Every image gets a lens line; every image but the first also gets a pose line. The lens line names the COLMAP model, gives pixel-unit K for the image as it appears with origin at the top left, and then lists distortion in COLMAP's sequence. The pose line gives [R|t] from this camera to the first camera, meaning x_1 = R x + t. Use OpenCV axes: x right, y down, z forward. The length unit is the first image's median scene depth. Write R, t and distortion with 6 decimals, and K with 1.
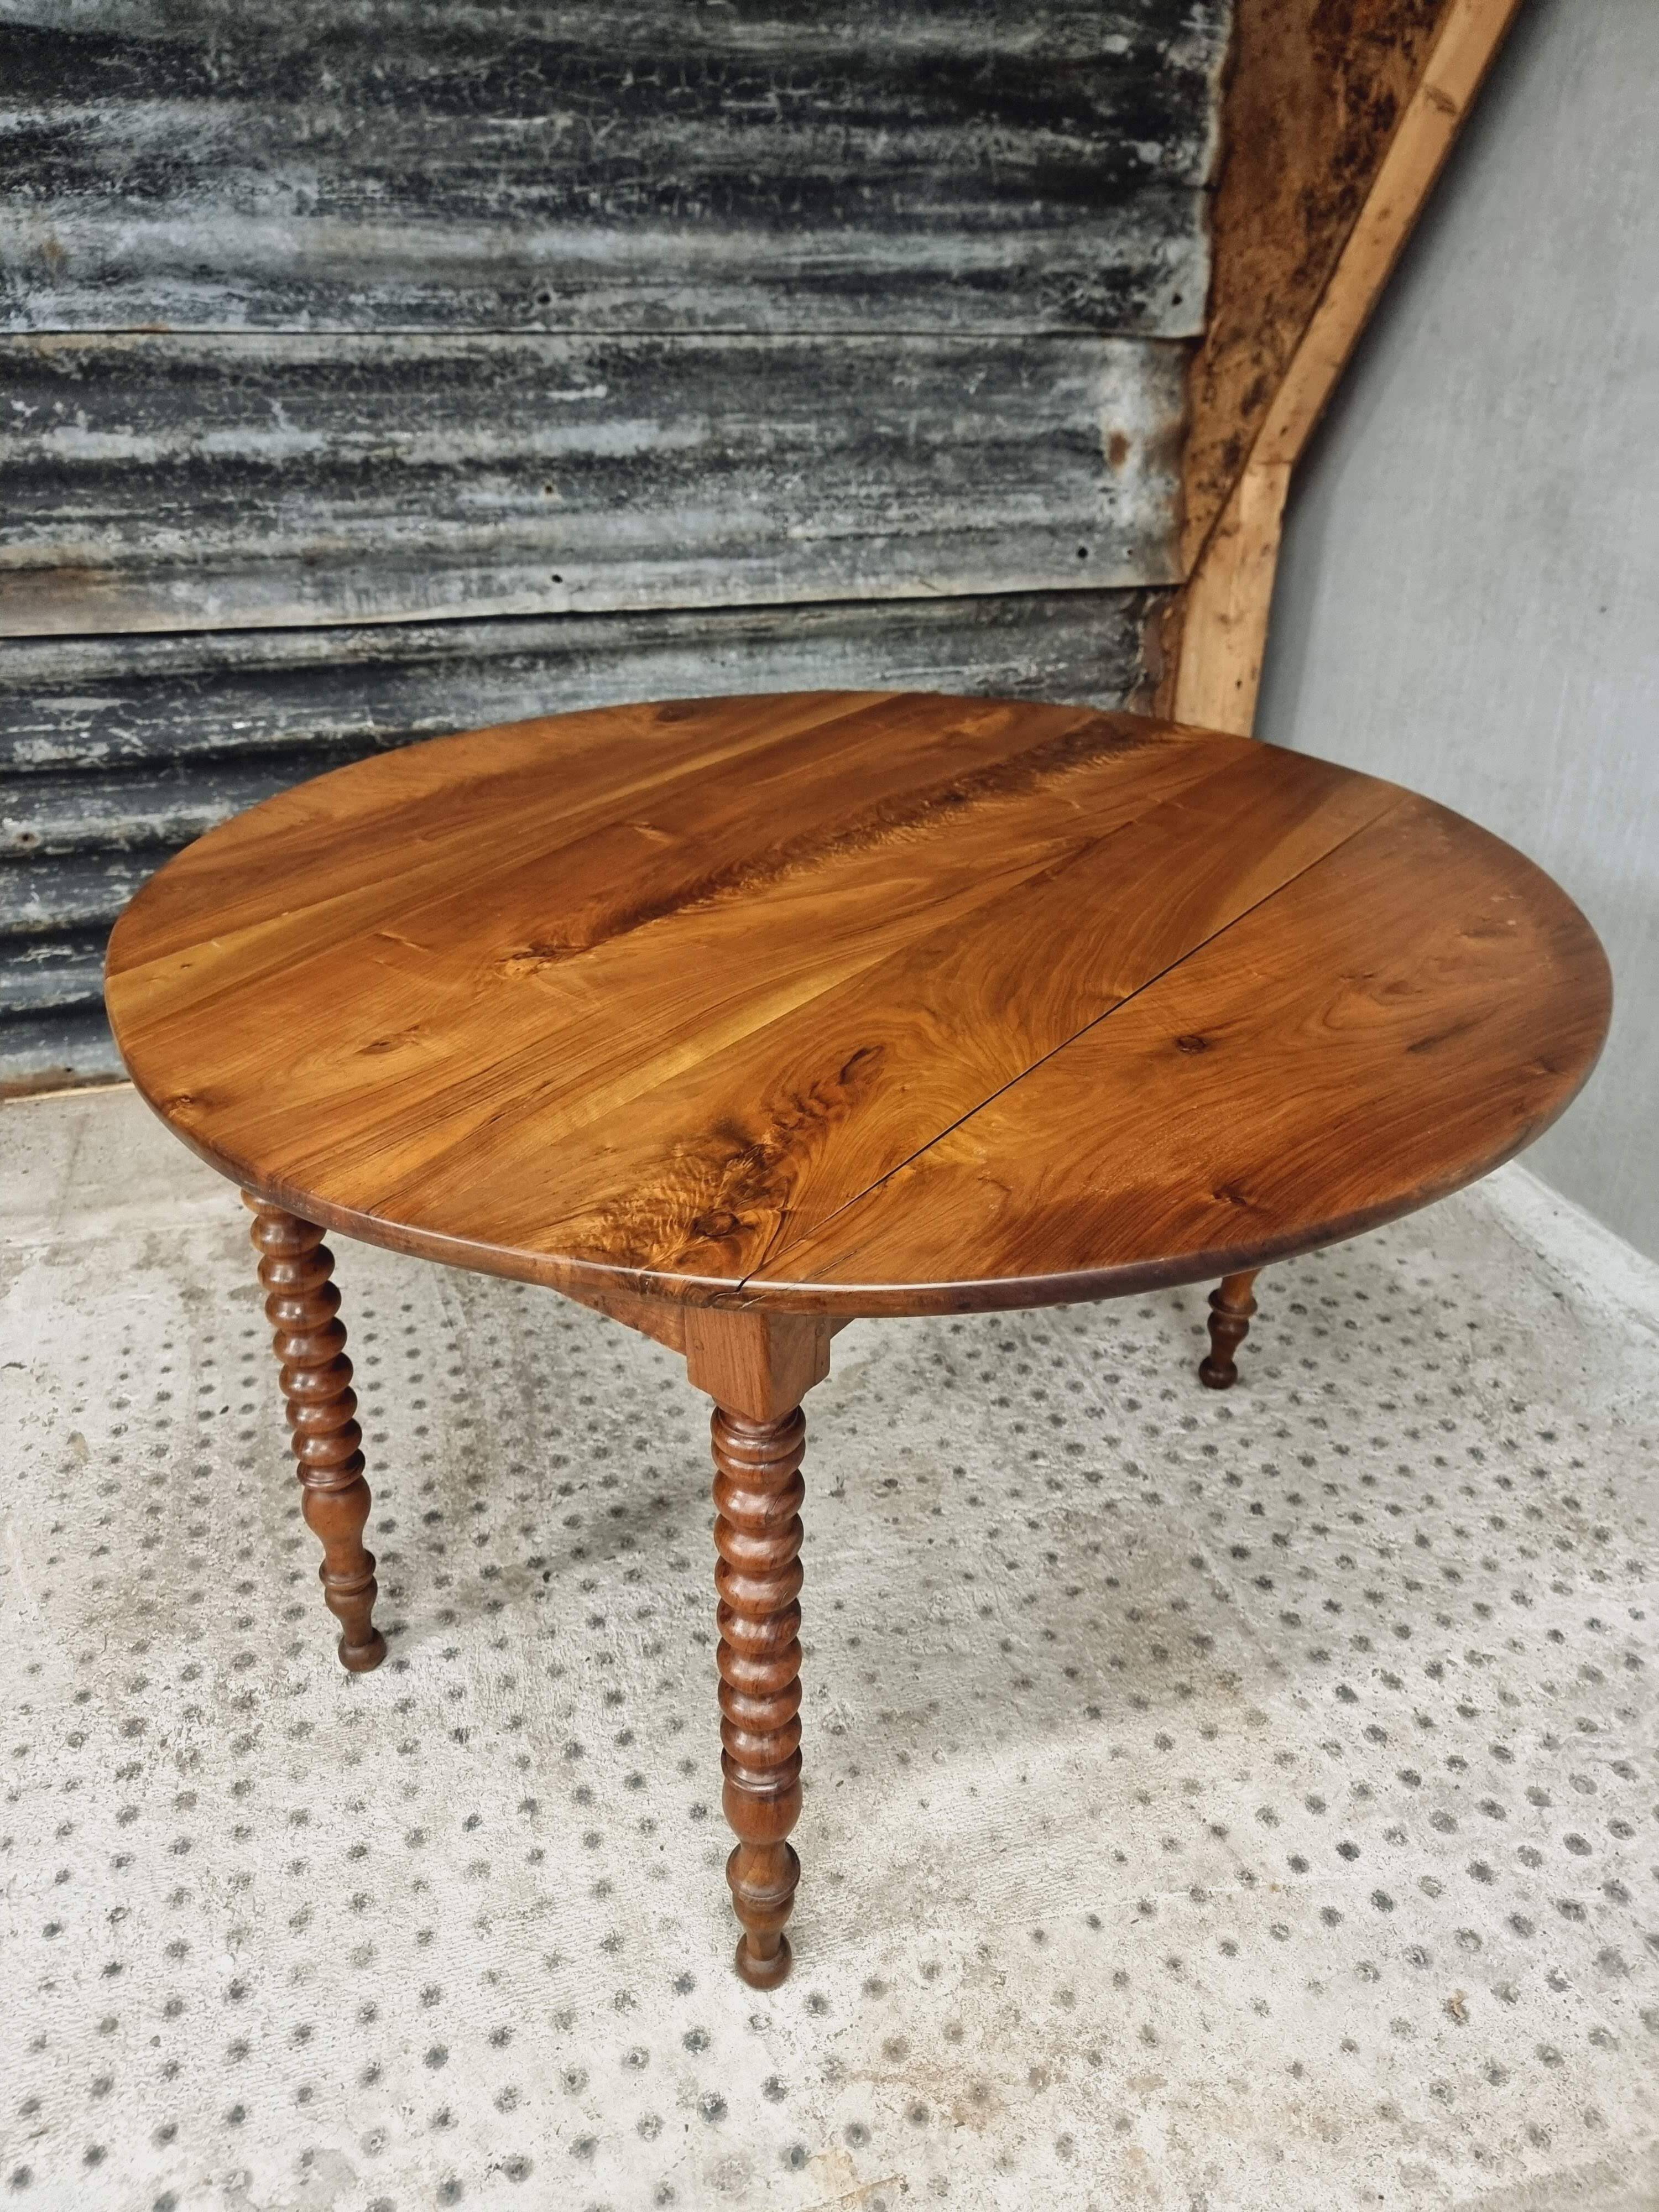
lens RADIAL K [[1535.8, 0, 798.6], [0, 1535.8, 1091.1], [0, 0, 1]] dist [0.055184, -0.046437]
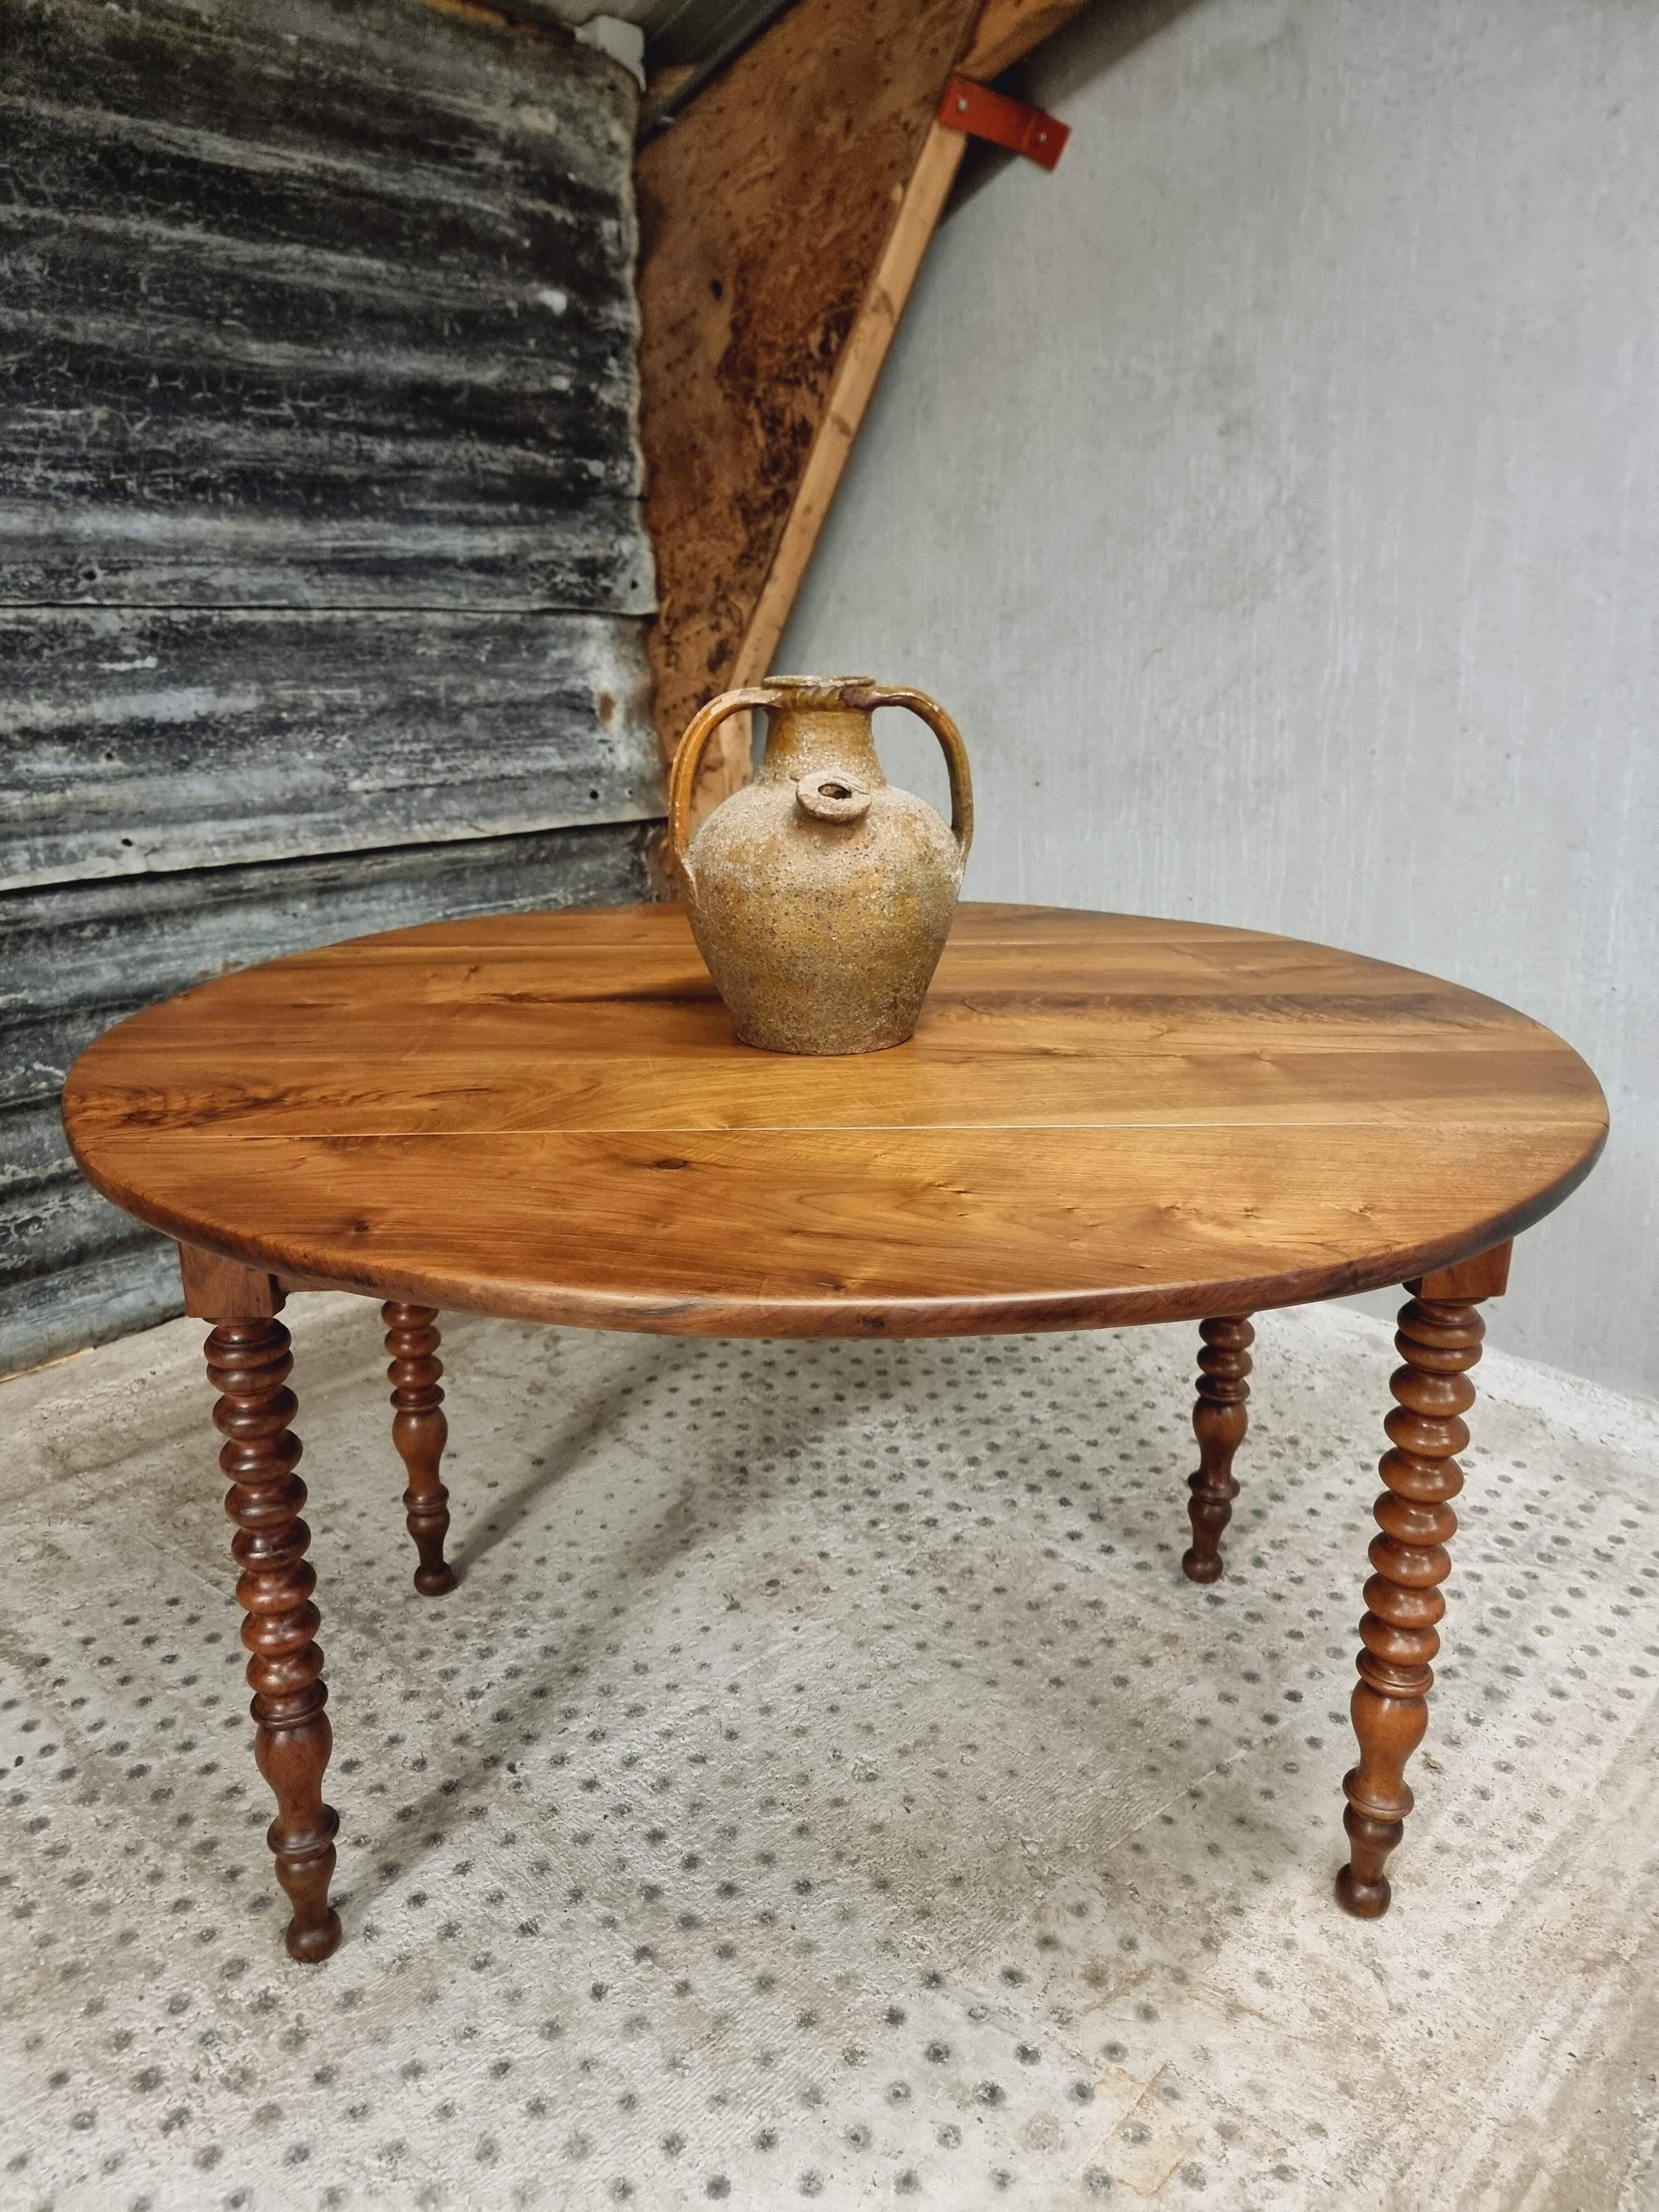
lens RADIAL K [[1535.8, 0, 797.8], [0, 1535.8, 1118.3], [0, 0, 1]] dist [0.055184, -0.046437]
pose [[0.873568, -0.167267, 0.457057, -0.265768], [0.253764, 0.957874, -0.134467, 0.075012], [-0.415311, 0.233451, 0.879214, 0.004827]]
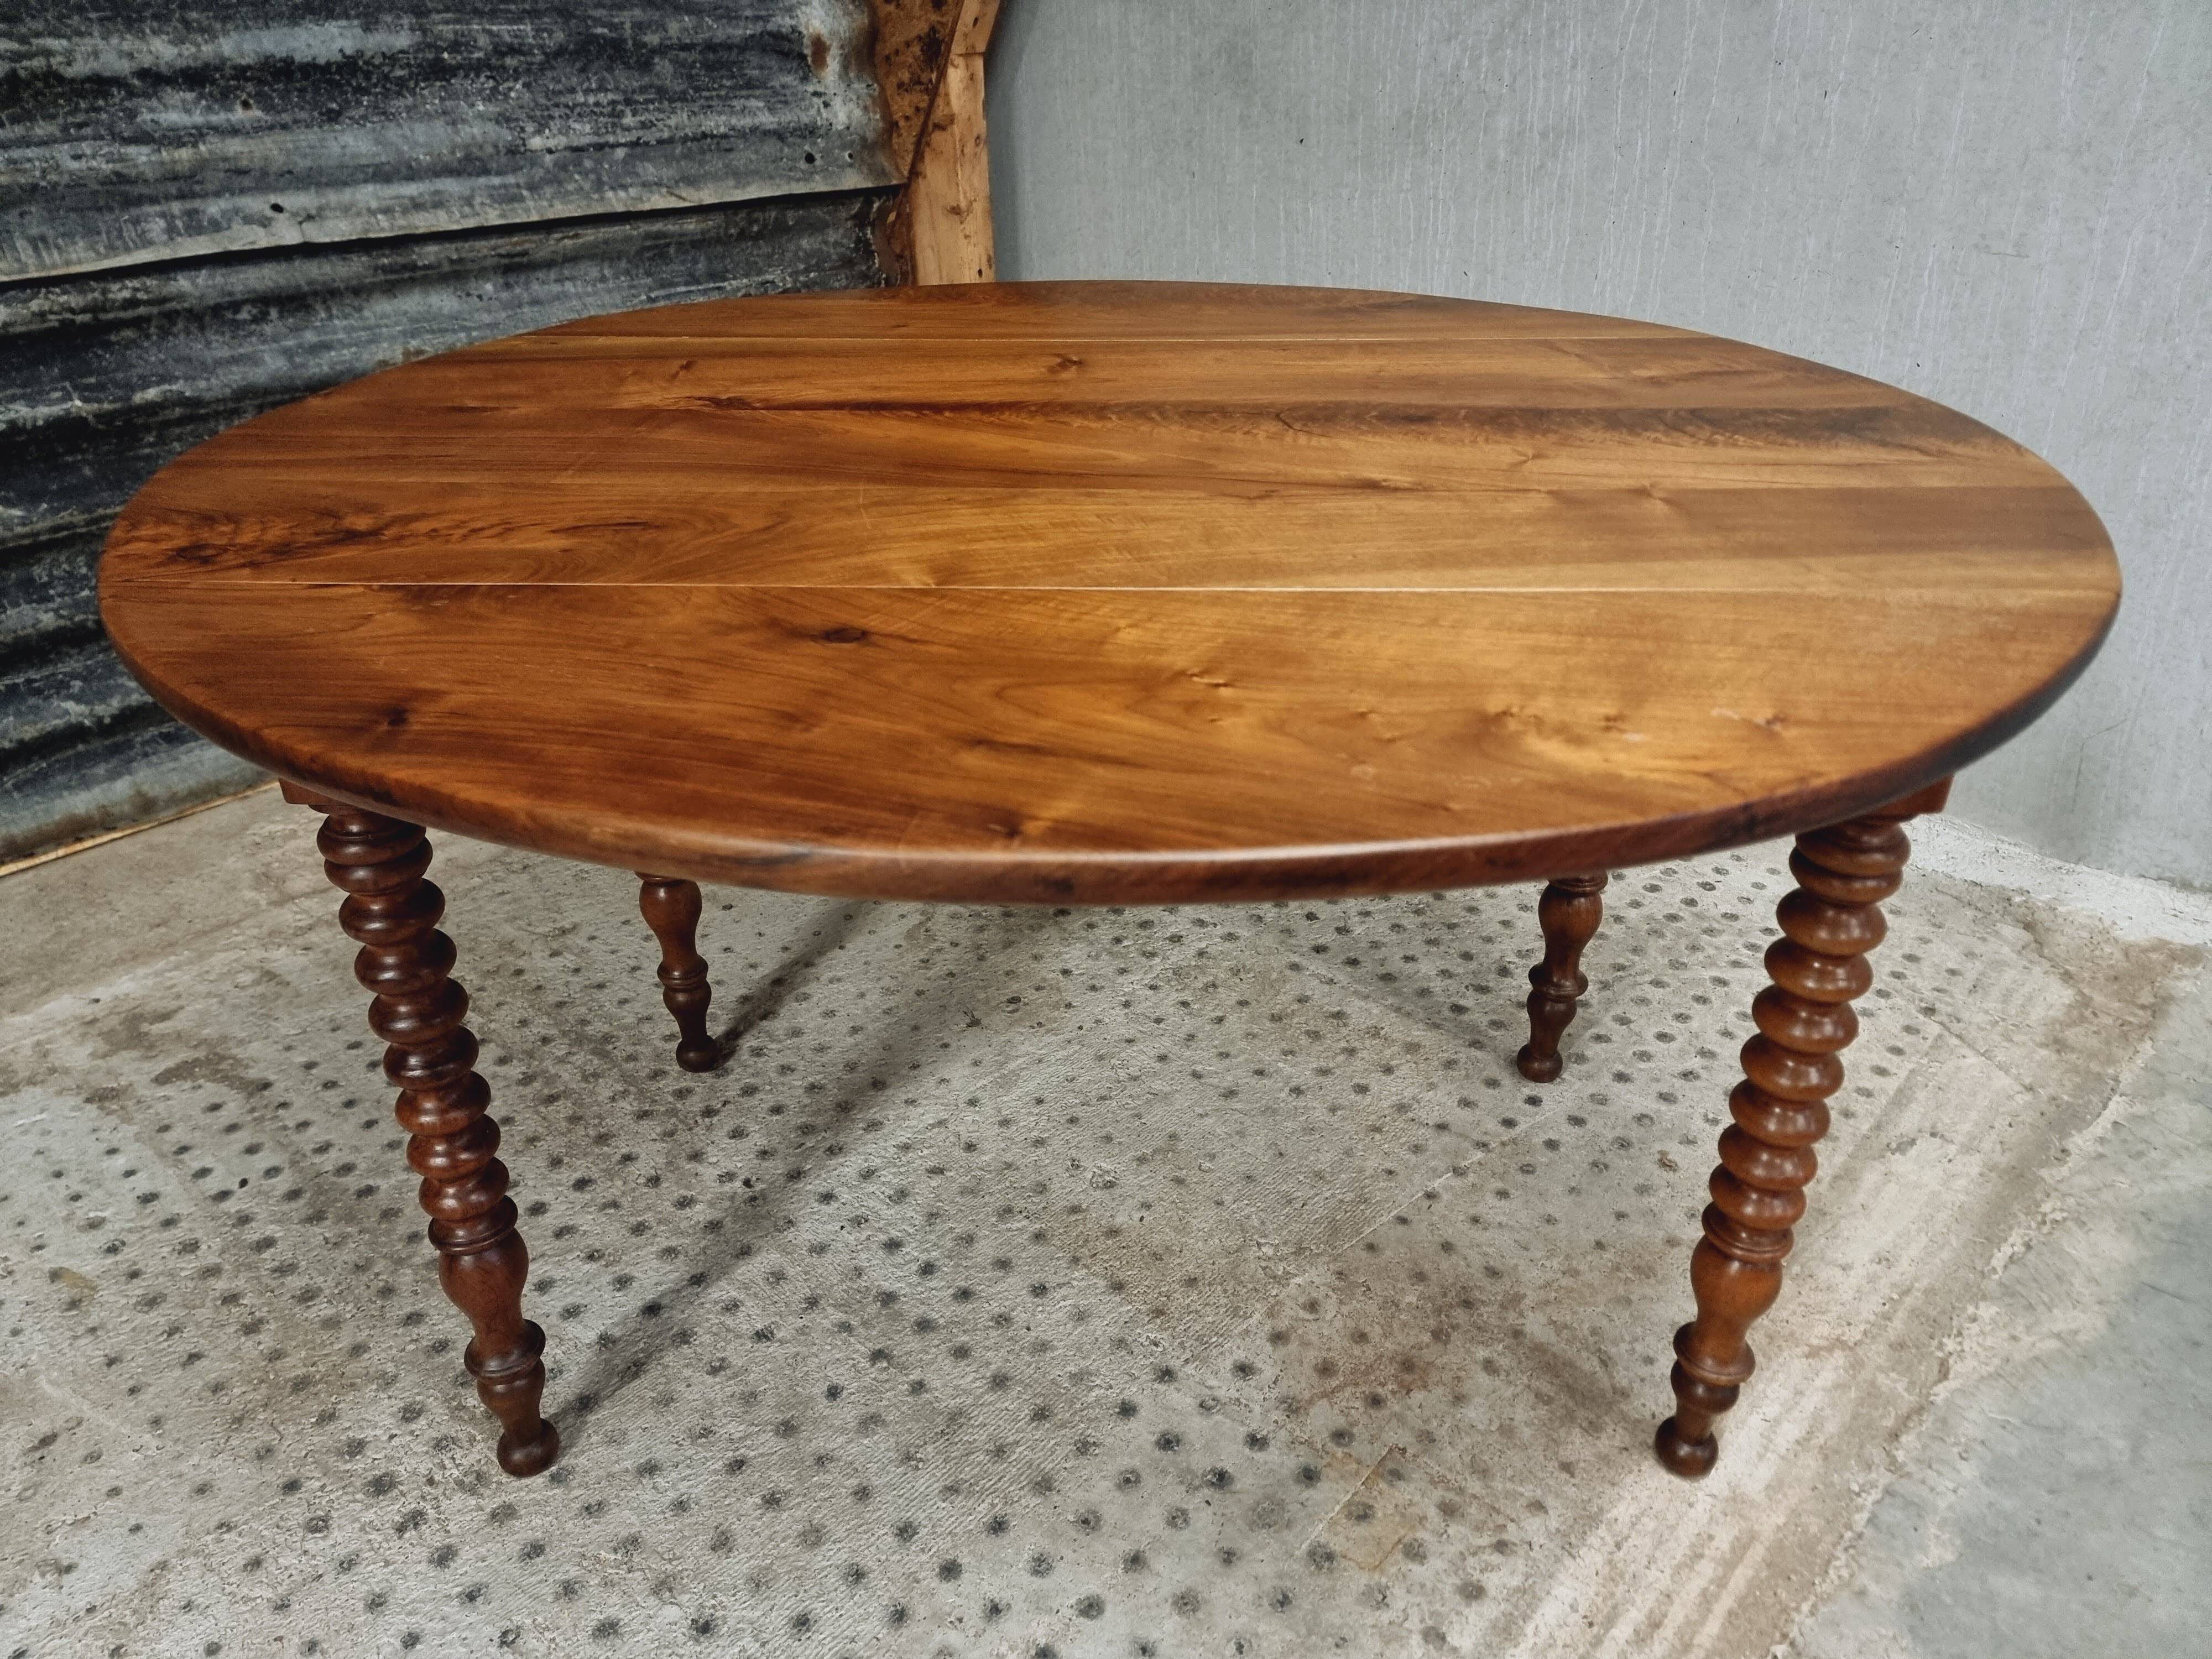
lens RADIAL K [[1535.8, 0, 1093.1], [0, 1535.8, 835.0], [0, 0, 1]] dist [0.055184, -0.046437]
pose [[0.862898, -0.260439, 0.433104, -0.234415], [0.264745, 0.962938, 0.051578, 0.084140], [-0.430485, 0.070155, 0.899867, 0.040633]]
